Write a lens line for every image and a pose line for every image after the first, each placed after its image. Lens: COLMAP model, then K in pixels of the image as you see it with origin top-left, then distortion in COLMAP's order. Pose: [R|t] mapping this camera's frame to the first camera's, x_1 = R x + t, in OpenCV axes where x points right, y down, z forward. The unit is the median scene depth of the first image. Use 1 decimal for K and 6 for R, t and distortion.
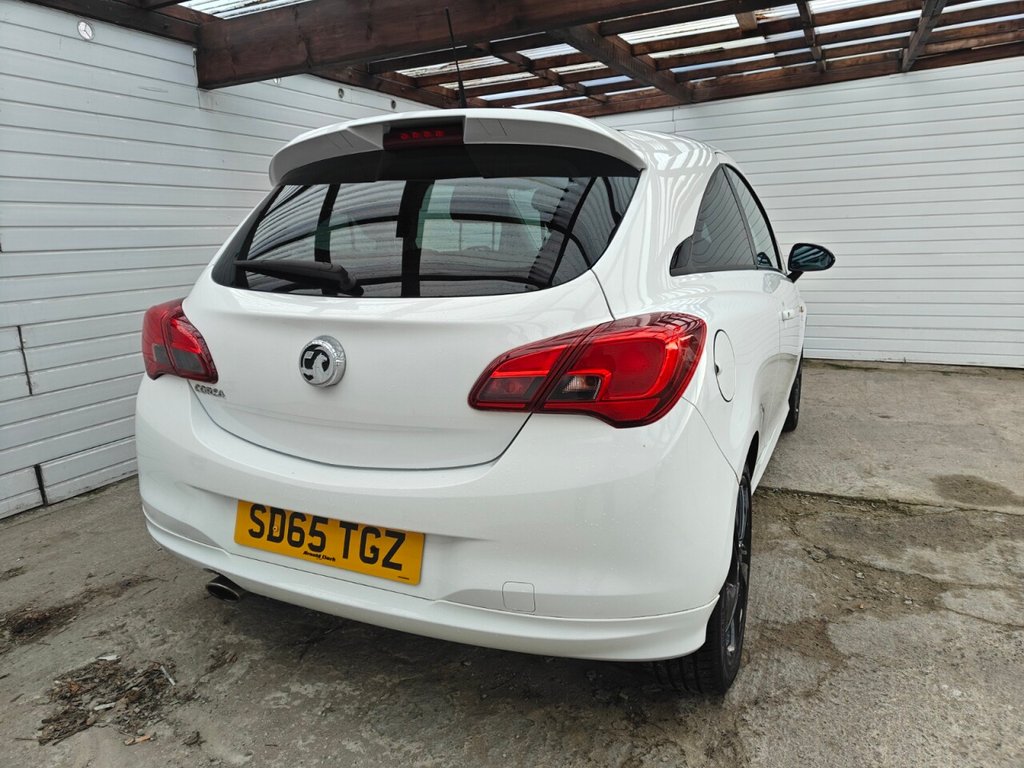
lens RADIAL K [[712.1, 0, 509.4], [0, 712.1, 380.1], [0, 0, 1]] dist [0.015397, -0.006161]
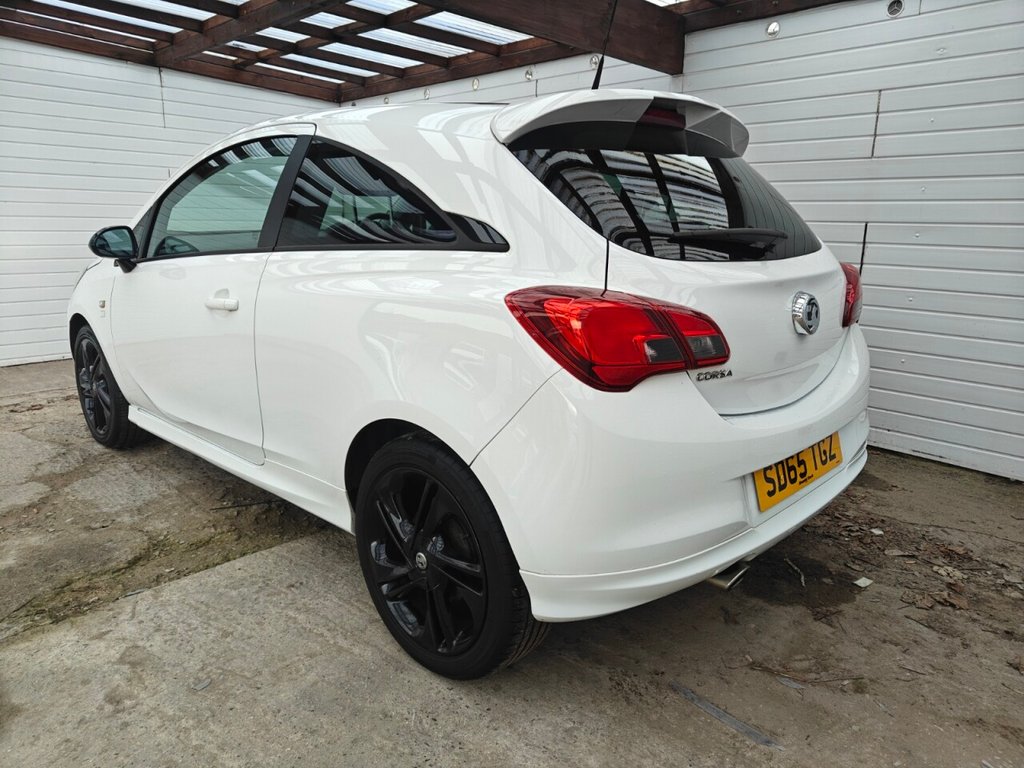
lens RADIAL K [[712.1, 0, 512.1], [0, 712.1, 380.2], [0, 0, 1]] dist [0.015397, -0.006161]
pose [[-0.354174, 0.235514, -0.905038, 1.491028], [-0.197009, 0.927261, 0.318394, -0.537762], [0.914193, 0.291067, -0.282013, 2.390926]]
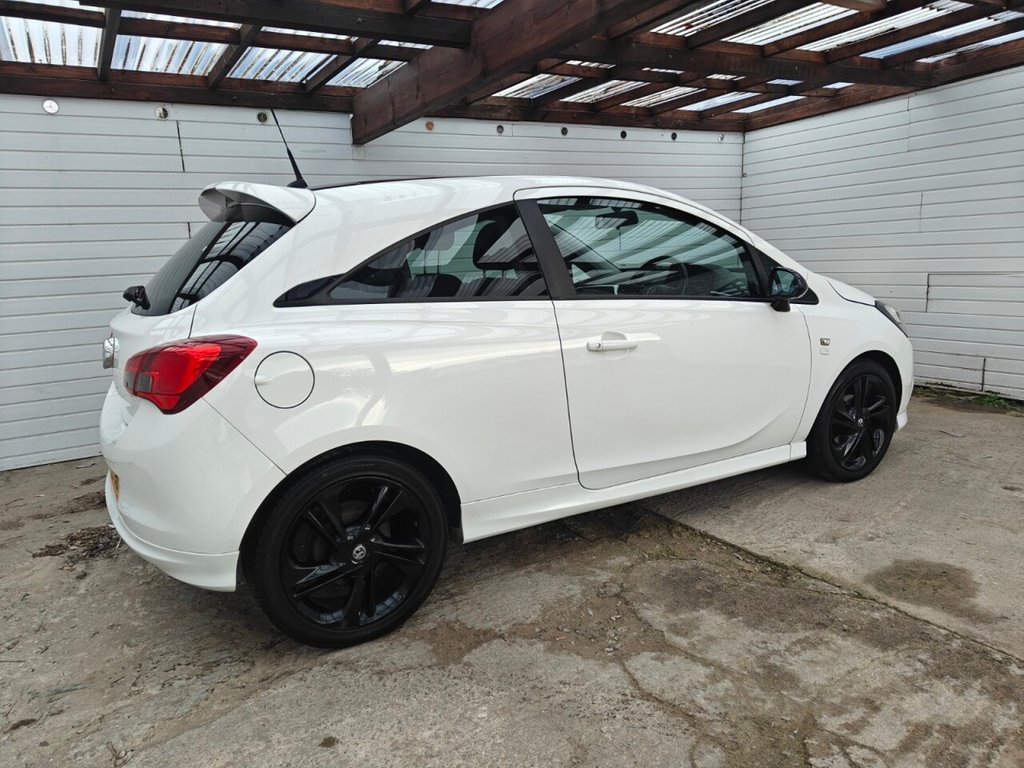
lens RADIAL K [[712.1, 0, 506.3], [0, 712.1, 381.9], [0, 0, 1]] dist [0.015397, -0.006161]
pose [[0.831593, 0.095791, -0.547063, 1.099886], [-0.095116, 0.995025, 0.029644, -0.075938], [0.547181, 0.027383, 0.836567, 0.127150]]
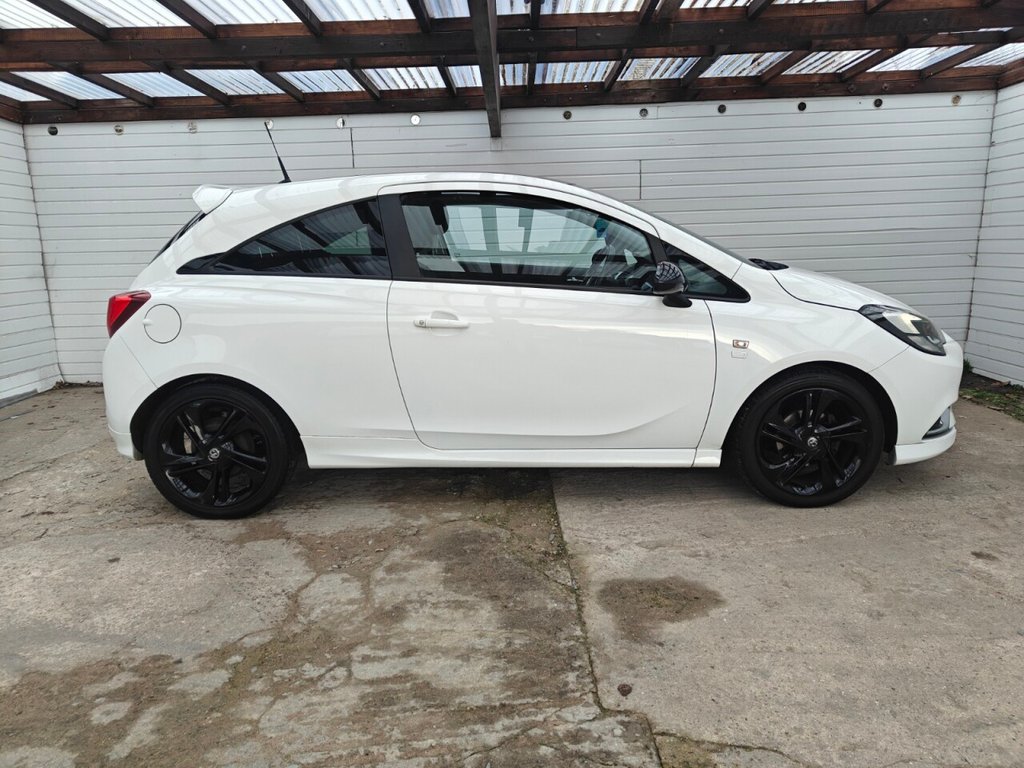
lens RADIAL K [[712.1, 0, 509.8], [0, 712.1, 378.5], [0, 0, 1]] dist [0.015397, -0.006161]
pose [[0.418157, 0.194786, -0.887245, 1.961626], [-0.173750, 0.975856, 0.132351, -0.235838], [0.891603, 0.098816, 0.441905, 0.828476]]
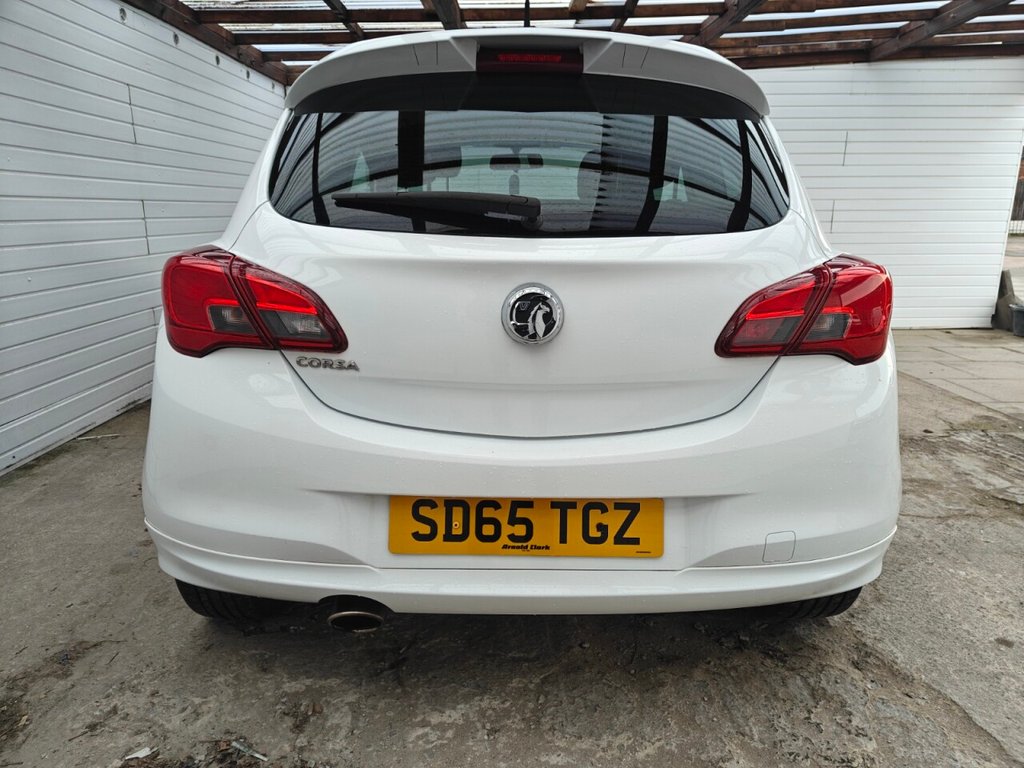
lens RADIAL K [[712.1, 0, 517.3], [0, 712.1, 383.0], [0, 0, 1]] dist [0.015397, -0.006161]
pose [[0.900632, -0.071416, 0.428675, -0.525319], [0.061884, 0.997428, 0.036152, 0.019474], [-0.430154, -0.006031, 0.902735, 0.210254]]
